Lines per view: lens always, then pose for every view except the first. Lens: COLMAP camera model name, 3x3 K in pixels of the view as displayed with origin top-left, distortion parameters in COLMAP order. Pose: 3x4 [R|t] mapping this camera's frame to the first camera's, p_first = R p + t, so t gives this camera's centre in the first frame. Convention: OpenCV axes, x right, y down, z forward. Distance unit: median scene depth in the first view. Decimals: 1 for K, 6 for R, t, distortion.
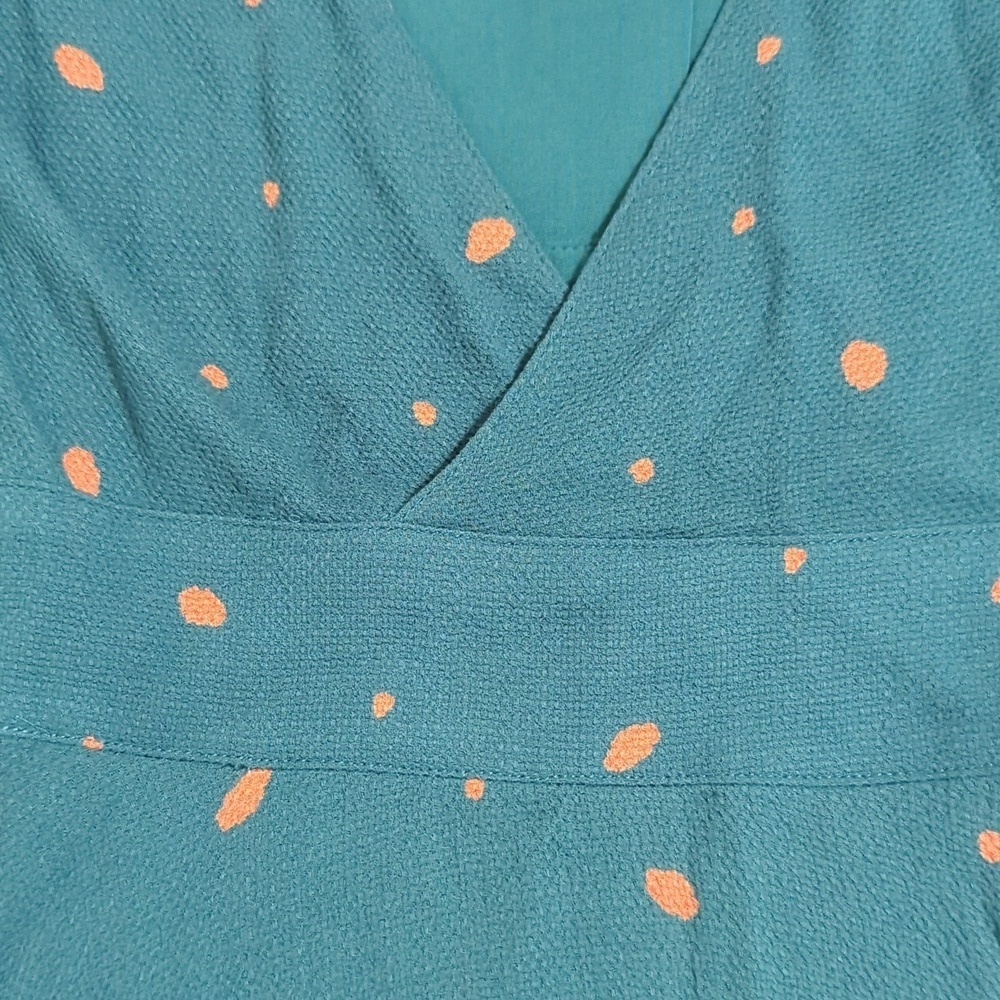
lens RADIAL K [[1733.1, 0, 506.4], [0, 1733.1, 493.2], [0, 0, 1]] dist [0.071341, 0.000000]
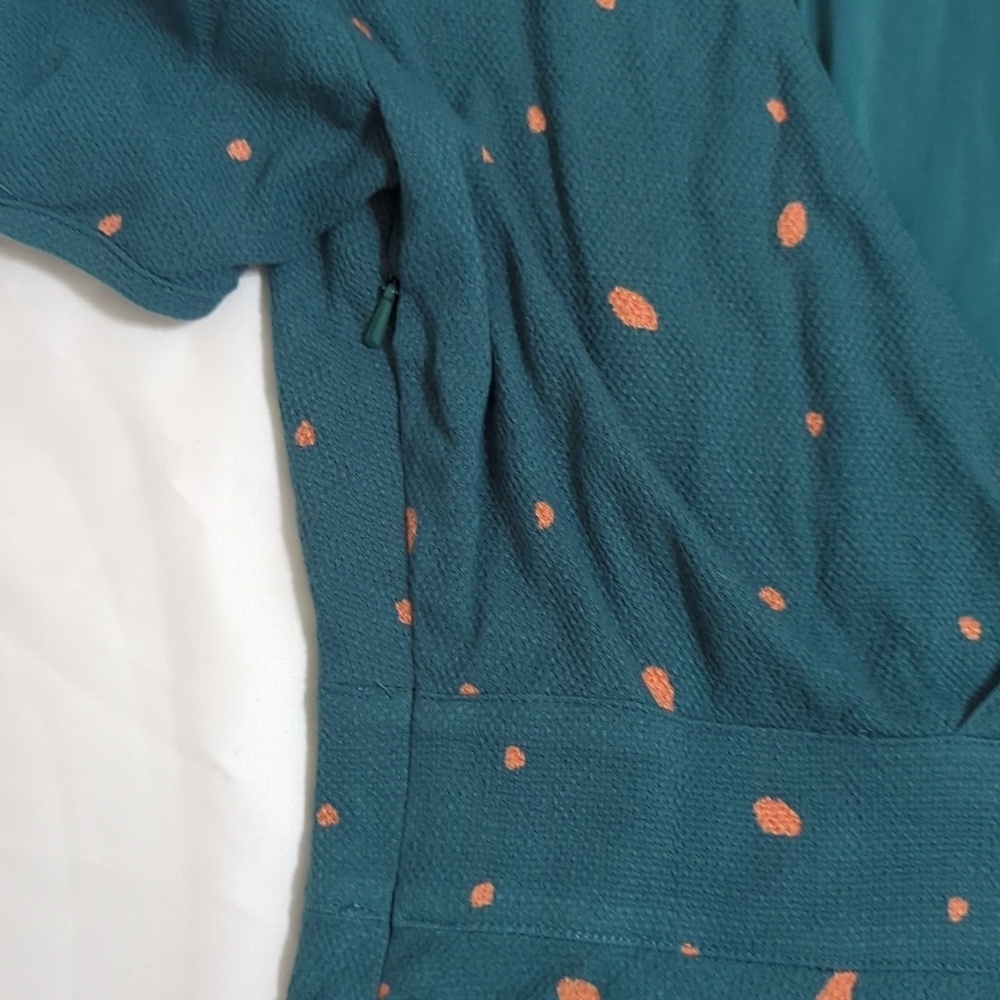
lens RADIAL K [[1733.1, 0, 495.4], [0, 1733.1, 505.3], [0, 0, 1]] dist [0.071341, 0.000000]
pose [[0.999424, -0.014823, 0.030529, -0.371280], [0.015045, 0.999862, -0.007050, -0.119003], [-0.030420, 0.007505, 0.999509, -0.065005]]
